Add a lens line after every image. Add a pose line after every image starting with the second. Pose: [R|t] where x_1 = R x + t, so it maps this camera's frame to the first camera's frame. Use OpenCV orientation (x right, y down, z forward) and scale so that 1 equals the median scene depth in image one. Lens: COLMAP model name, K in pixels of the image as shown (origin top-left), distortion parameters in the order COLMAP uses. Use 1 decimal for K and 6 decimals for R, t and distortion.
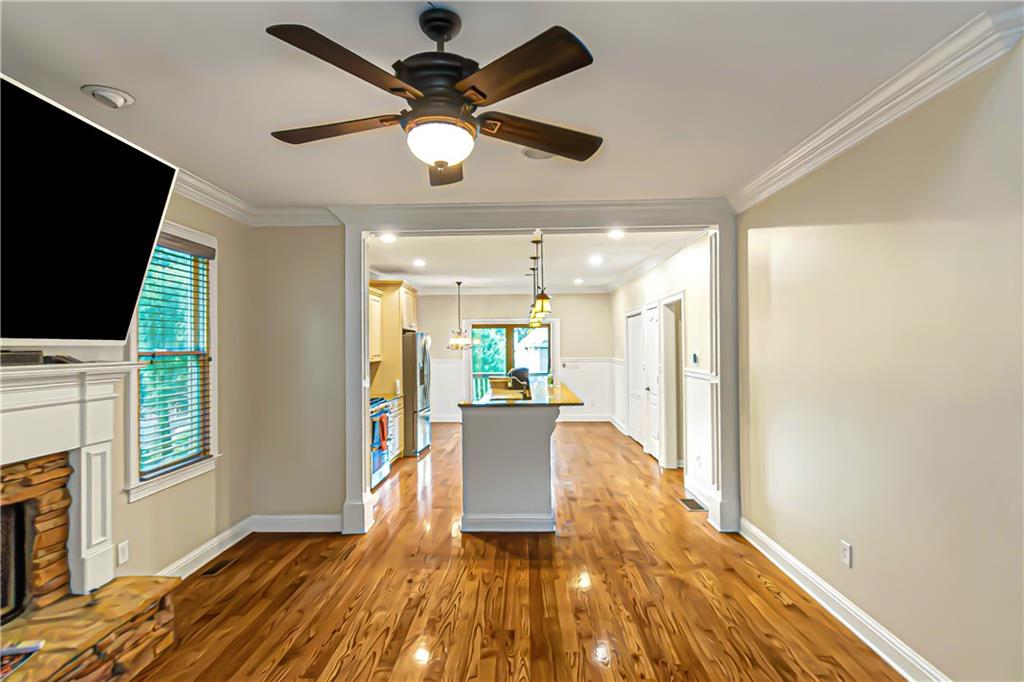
lens RADIAL K [[524.1, 0, 512.0], [0, 524.1, 341.0], [0, 0, 1]] dist [-0.000125, -0.000050]
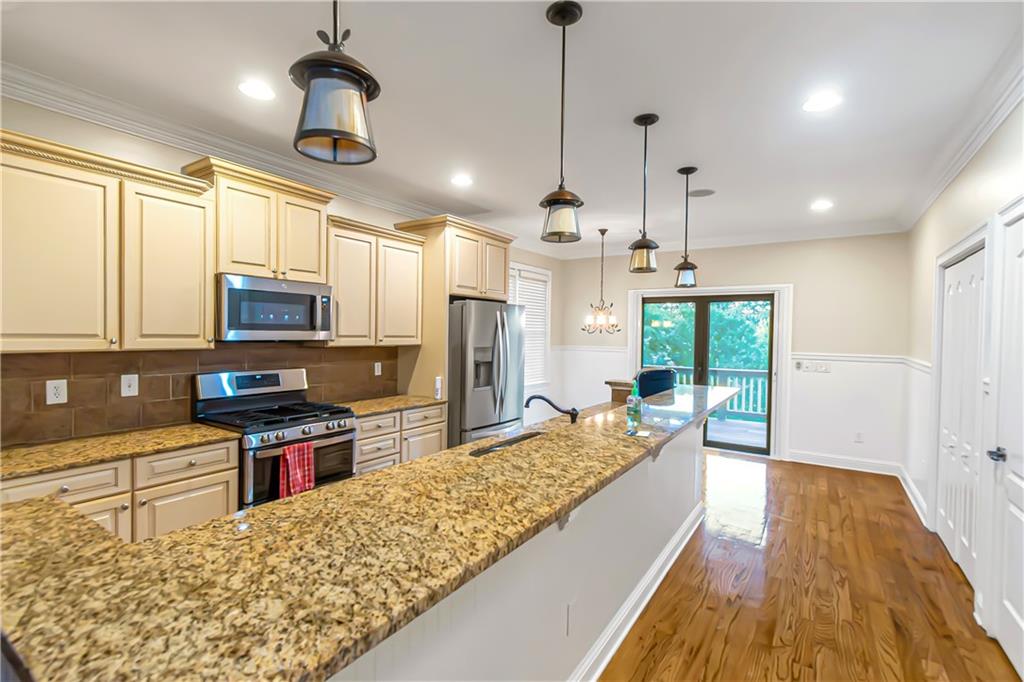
lens RADIAL K [[460.3, 0, 510.8], [0, 460.3, 344.0], [0, 0, 1]] dist [0.001771, 0.000058]
pose [[0.845323, 0.037888, -0.532910, 0.147207], [-0.019458, 0.999004, 0.040161, 0.012185], [0.533900, -0.023580, 0.845218, 0.574075]]
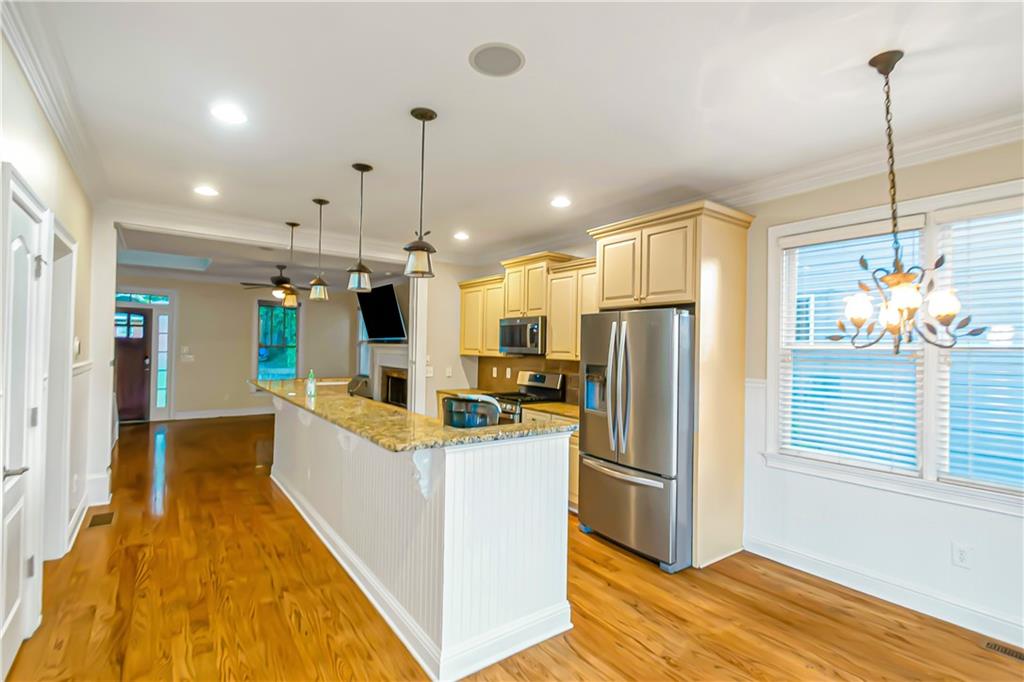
lens RADIAL K [[490.8, 0, 514.6], [0, 490.8, 343.4], [0, 0, 1]] dist [0.033464, -0.000094]
pose [[-0.786047, -0.010259, -0.618082, 0.215199], [-0.003762, 0.999923, -0.011814, 0.023170], [0.618155, -0.006961, -0.786025, 1.382001]]
